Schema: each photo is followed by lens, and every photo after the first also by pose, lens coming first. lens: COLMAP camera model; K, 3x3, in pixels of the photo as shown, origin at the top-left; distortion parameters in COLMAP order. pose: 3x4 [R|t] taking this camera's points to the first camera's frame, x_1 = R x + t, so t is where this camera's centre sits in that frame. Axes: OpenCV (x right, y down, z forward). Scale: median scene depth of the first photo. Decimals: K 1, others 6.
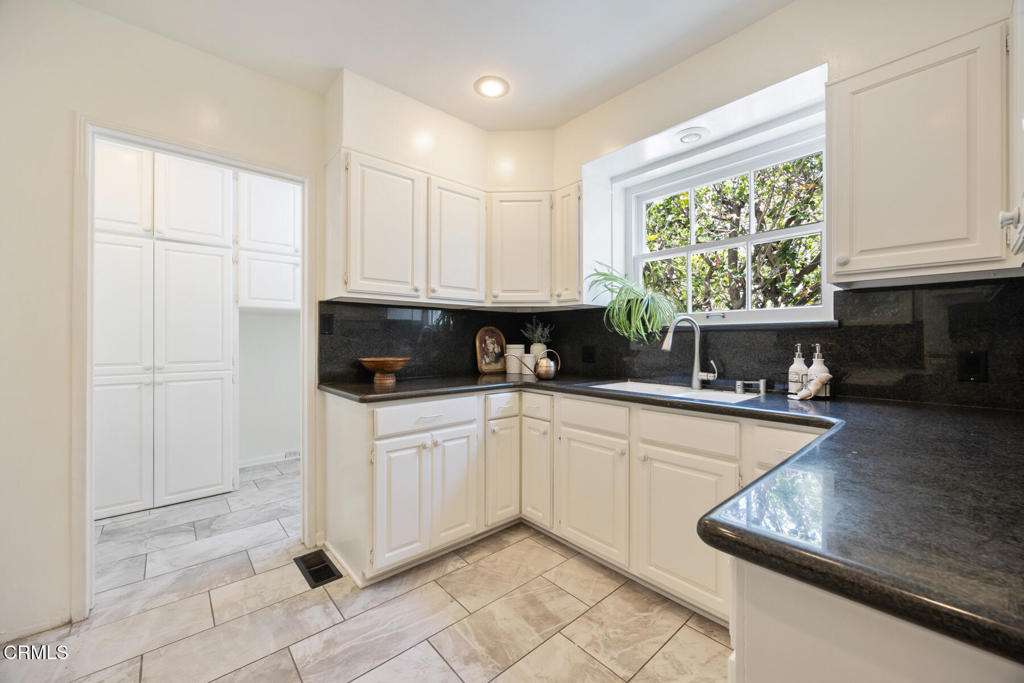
lens RADIAL K [[392.1, 0, 515.2], [0, 392.1, 339.0], [0, 0, 1]] dist [0.001200, -0.000022]
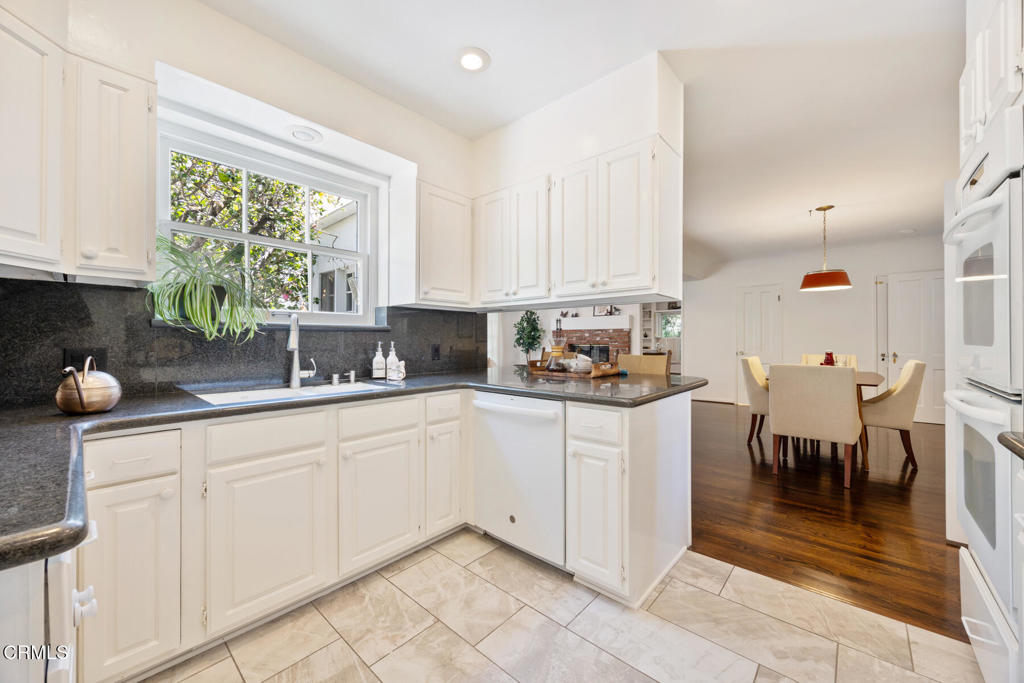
lens RADIAL K [[392.1, 0, 513.5], [0, 392.1, 341.3], [0, 0, 1]] dist [0.001200, -0.000022]
pose [[-0.118474, -0.004733, 0.992946, -0.714021], [-0.003995, 0.999983, 0.004290, 0.002414], [-0.992949, -0.003459, -0.118491, 0.692374]]
